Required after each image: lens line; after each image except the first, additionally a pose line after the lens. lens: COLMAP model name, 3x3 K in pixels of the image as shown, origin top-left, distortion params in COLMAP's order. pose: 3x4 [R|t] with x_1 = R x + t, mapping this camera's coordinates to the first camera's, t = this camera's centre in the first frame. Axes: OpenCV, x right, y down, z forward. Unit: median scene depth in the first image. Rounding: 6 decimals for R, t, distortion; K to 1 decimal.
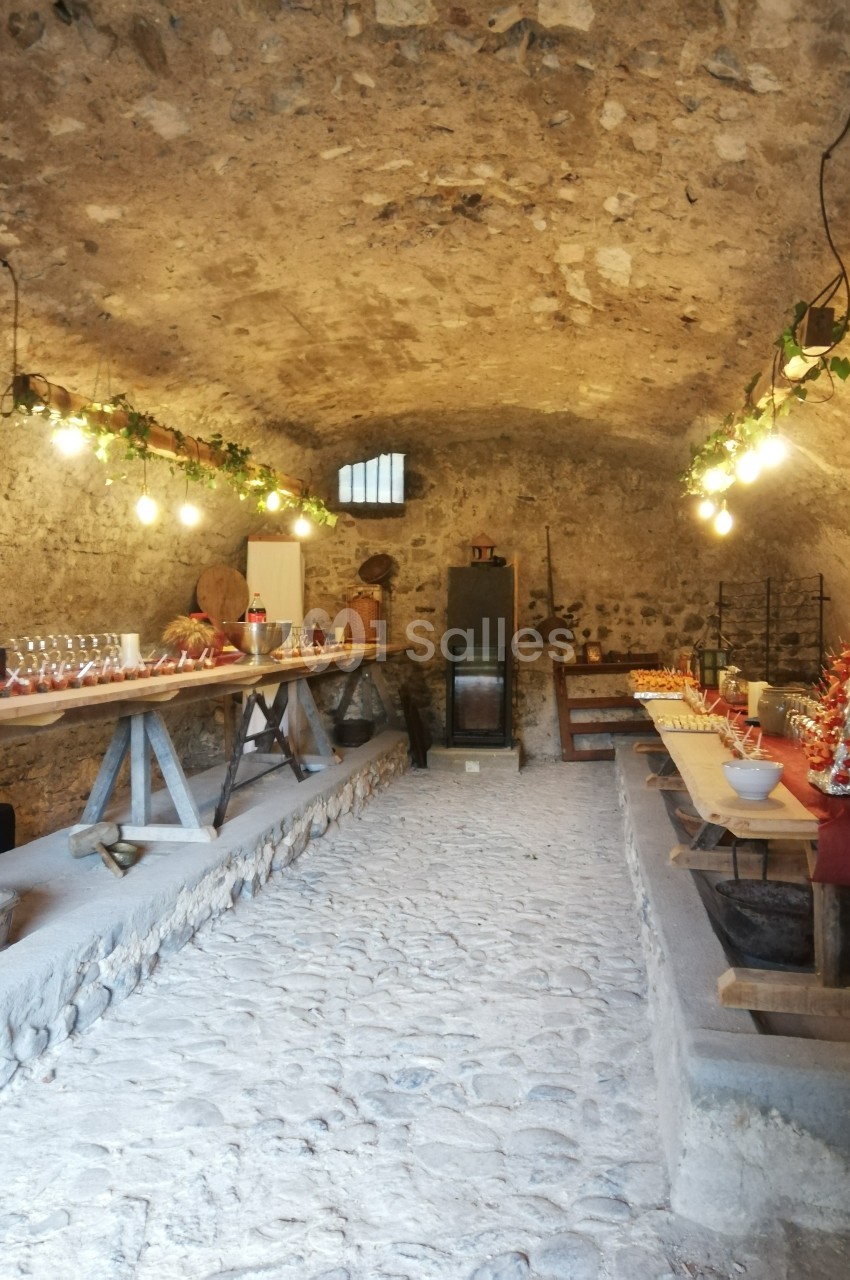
lens RADIAL K [[980.7, 0, 425.0], [0, 980.7, 640.0], [0, 0, 1]] dist [0.082759, -0.129195]
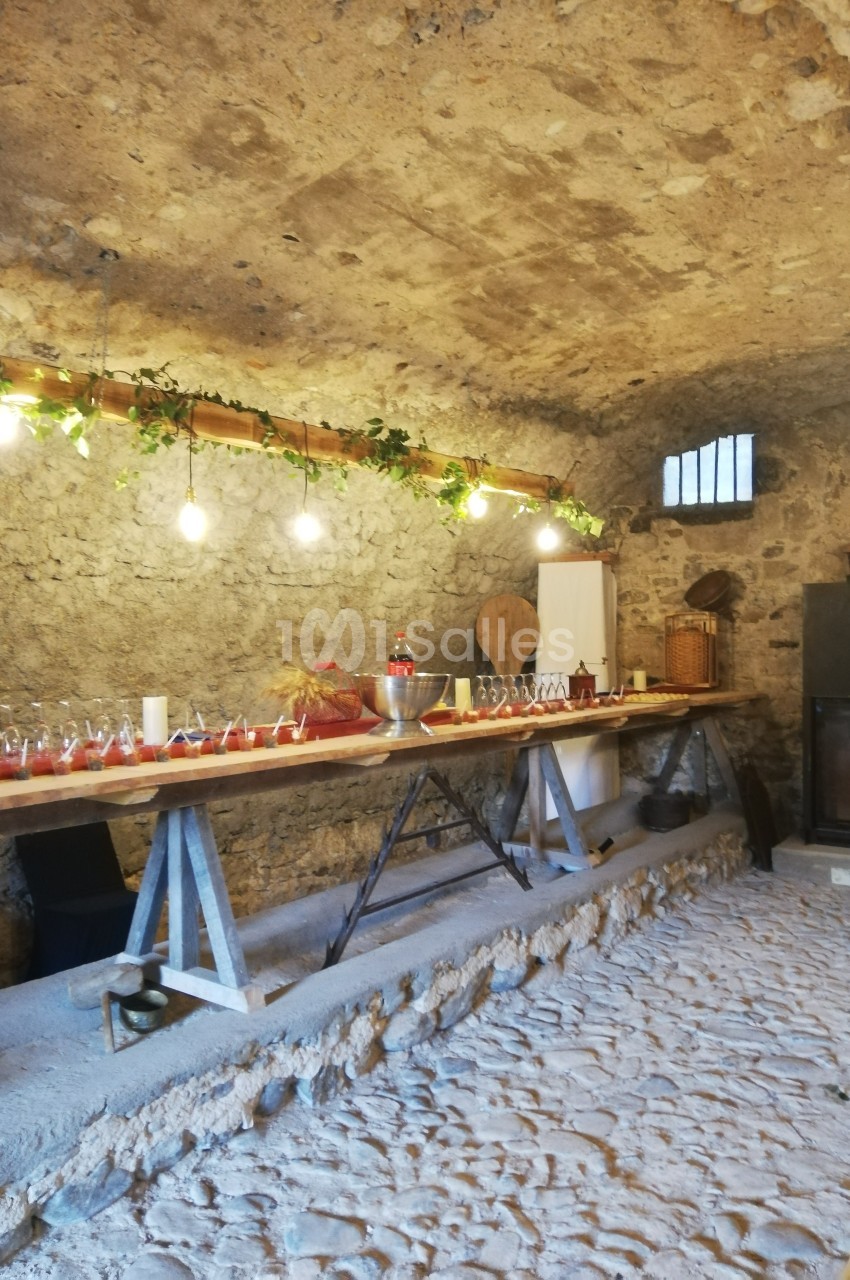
lens RADIAL K [[990.4, 0, 391.8], [0, 990.4, 642.1], [0, 0, 1]] dist [0.106935, -0.174510]
pose [[0.883627, -0.012867, -0.468014, 0.127703], [0.000242, 0.999635, -0.027025, -0.017843], [0.468191, 0.023767, 0.883308, 0.302279]]
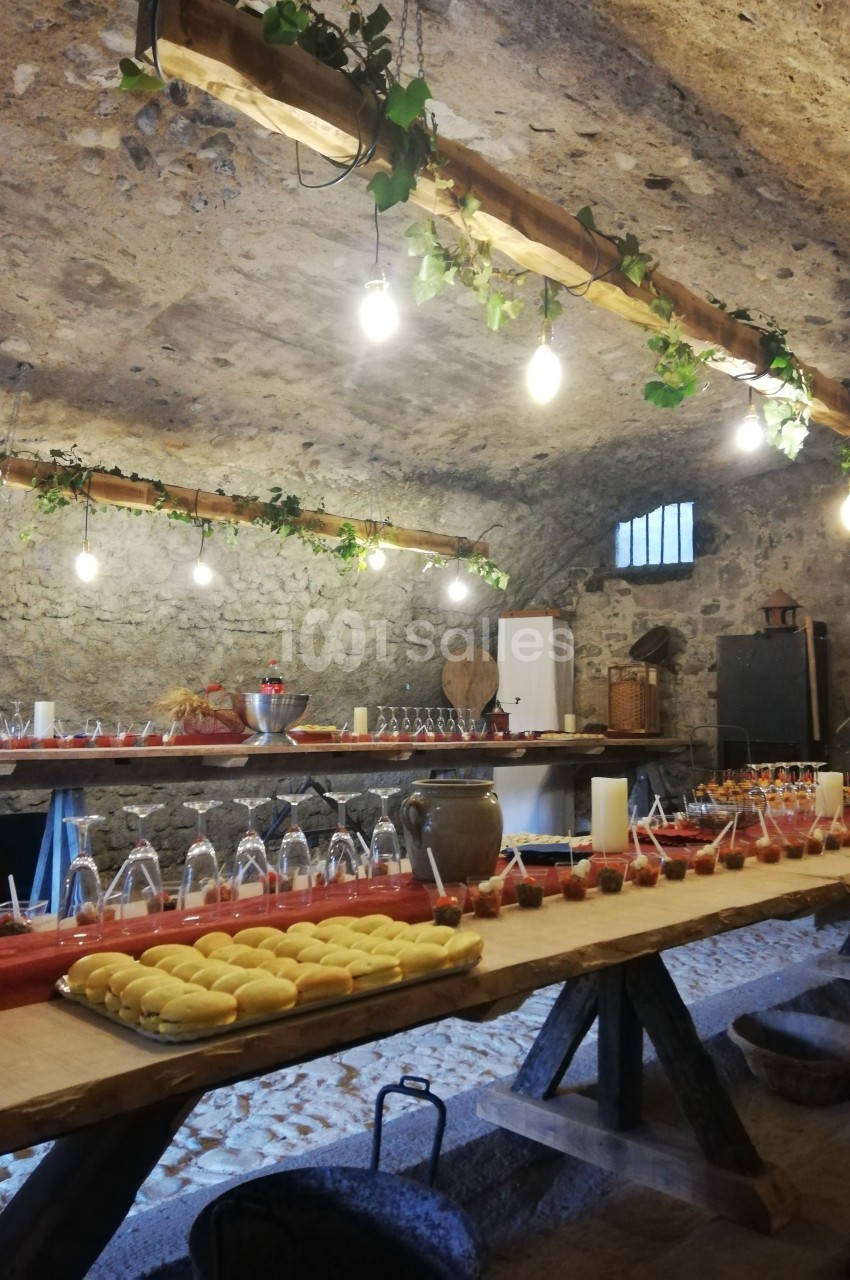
lens RADIAL K [[971.9, 0, 370.7], [0, 971.9, 633.0], [0, 0, 1]] dist [0.123759, -0.265188]
pose [[0.815012, -0.044964, -0.577696, 0.316514], [-0.022234, 0.993824, -0.108721, 0.015116], [0.579017, 0.101453, 0.808979, 0.298468]]
